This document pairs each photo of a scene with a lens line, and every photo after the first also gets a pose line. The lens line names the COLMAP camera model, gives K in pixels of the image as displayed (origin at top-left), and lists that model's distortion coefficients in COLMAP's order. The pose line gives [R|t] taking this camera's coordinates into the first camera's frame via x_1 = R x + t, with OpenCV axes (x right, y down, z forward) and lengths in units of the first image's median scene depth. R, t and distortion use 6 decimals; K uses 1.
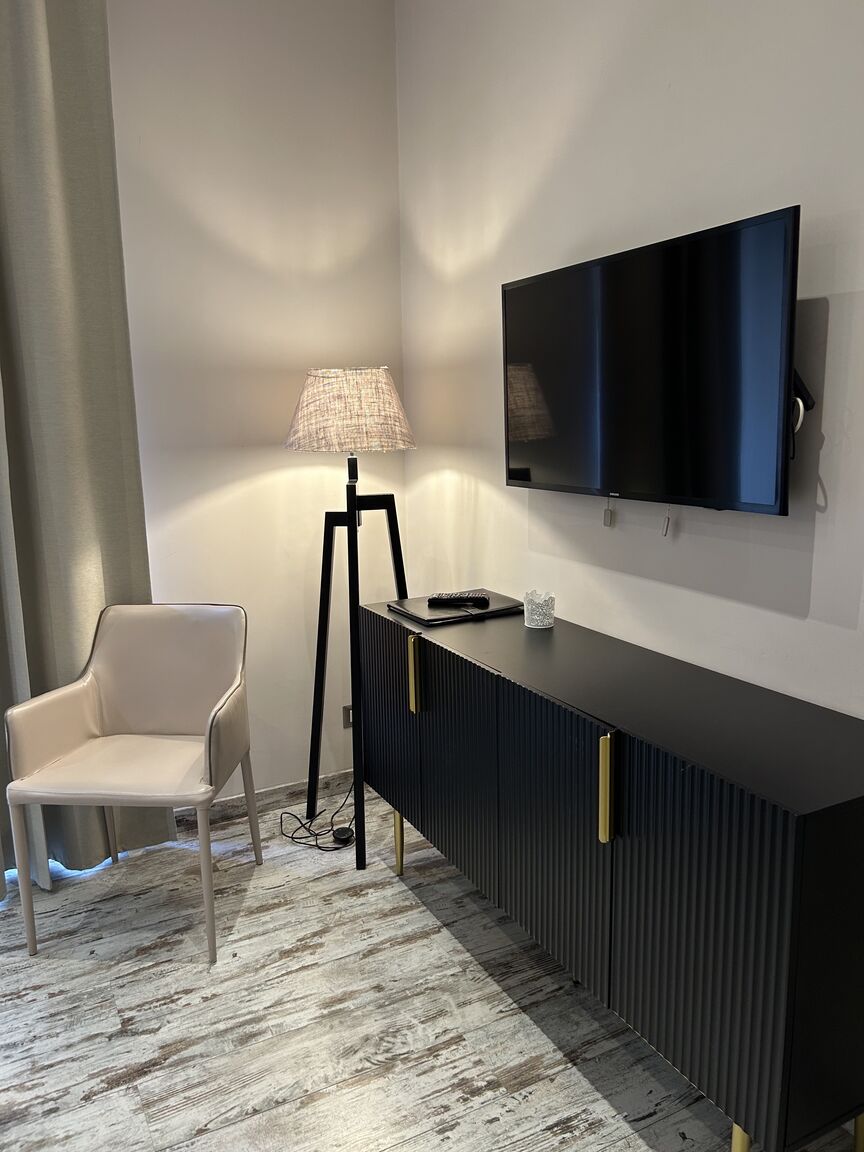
lens RADIAL K [[883.8, 0, 432.0], [0, 883.8, 576.0], [0, 0, 1]] dist [0.107268, -0.162131]
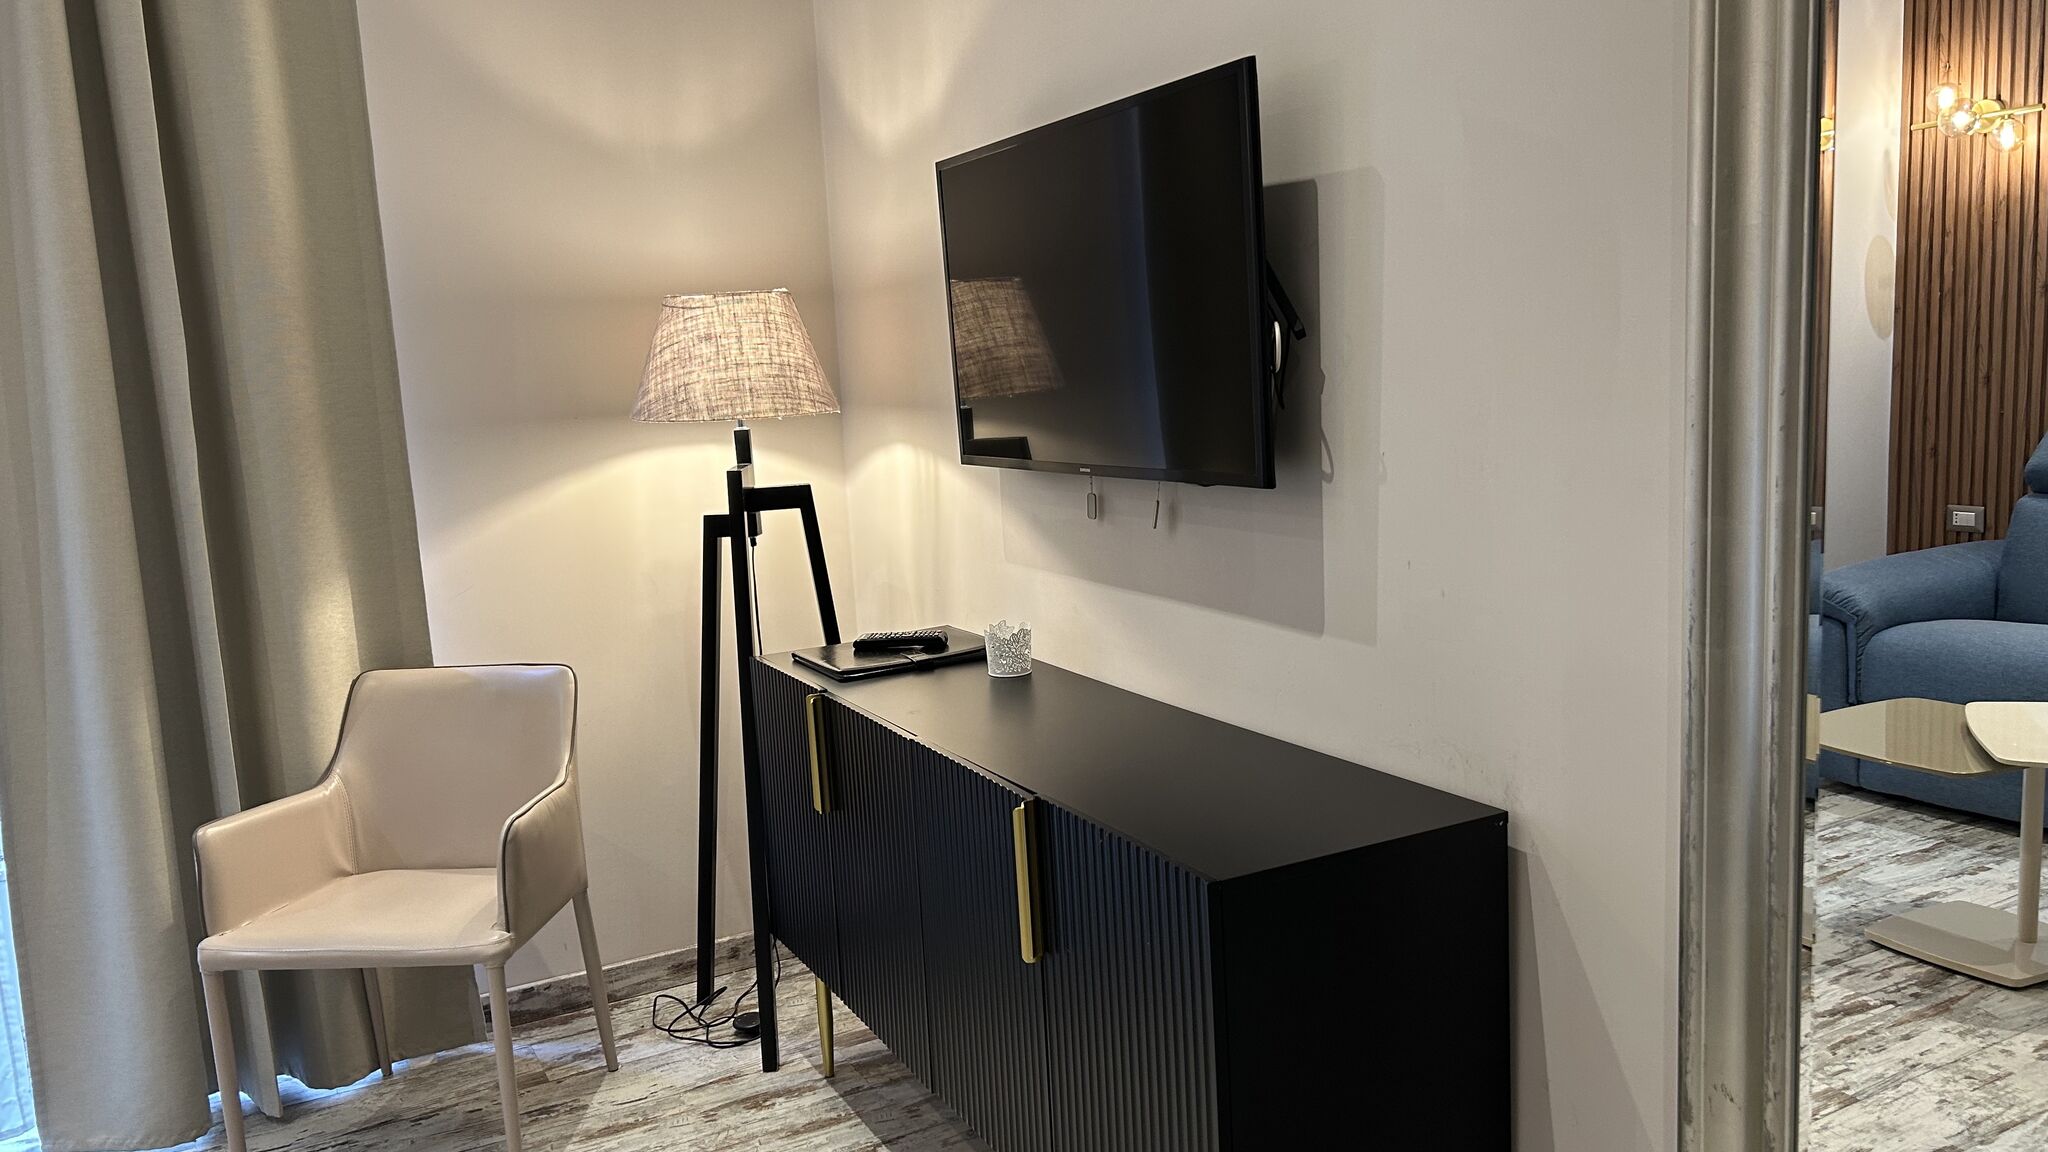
lens RADIAL K [[1545.6, 0, 1020.1], [0, 1545.6, 590.4], [0, 0, 1]] dist [0.082274, -0.096550]
pose [[0.999456, -0.032960, 0.001055, 0.114781], [0.032977, 0.998957, -0.031584, 0.027197], [-0.000013, 0.031601, 0.999501, -0.132032]]
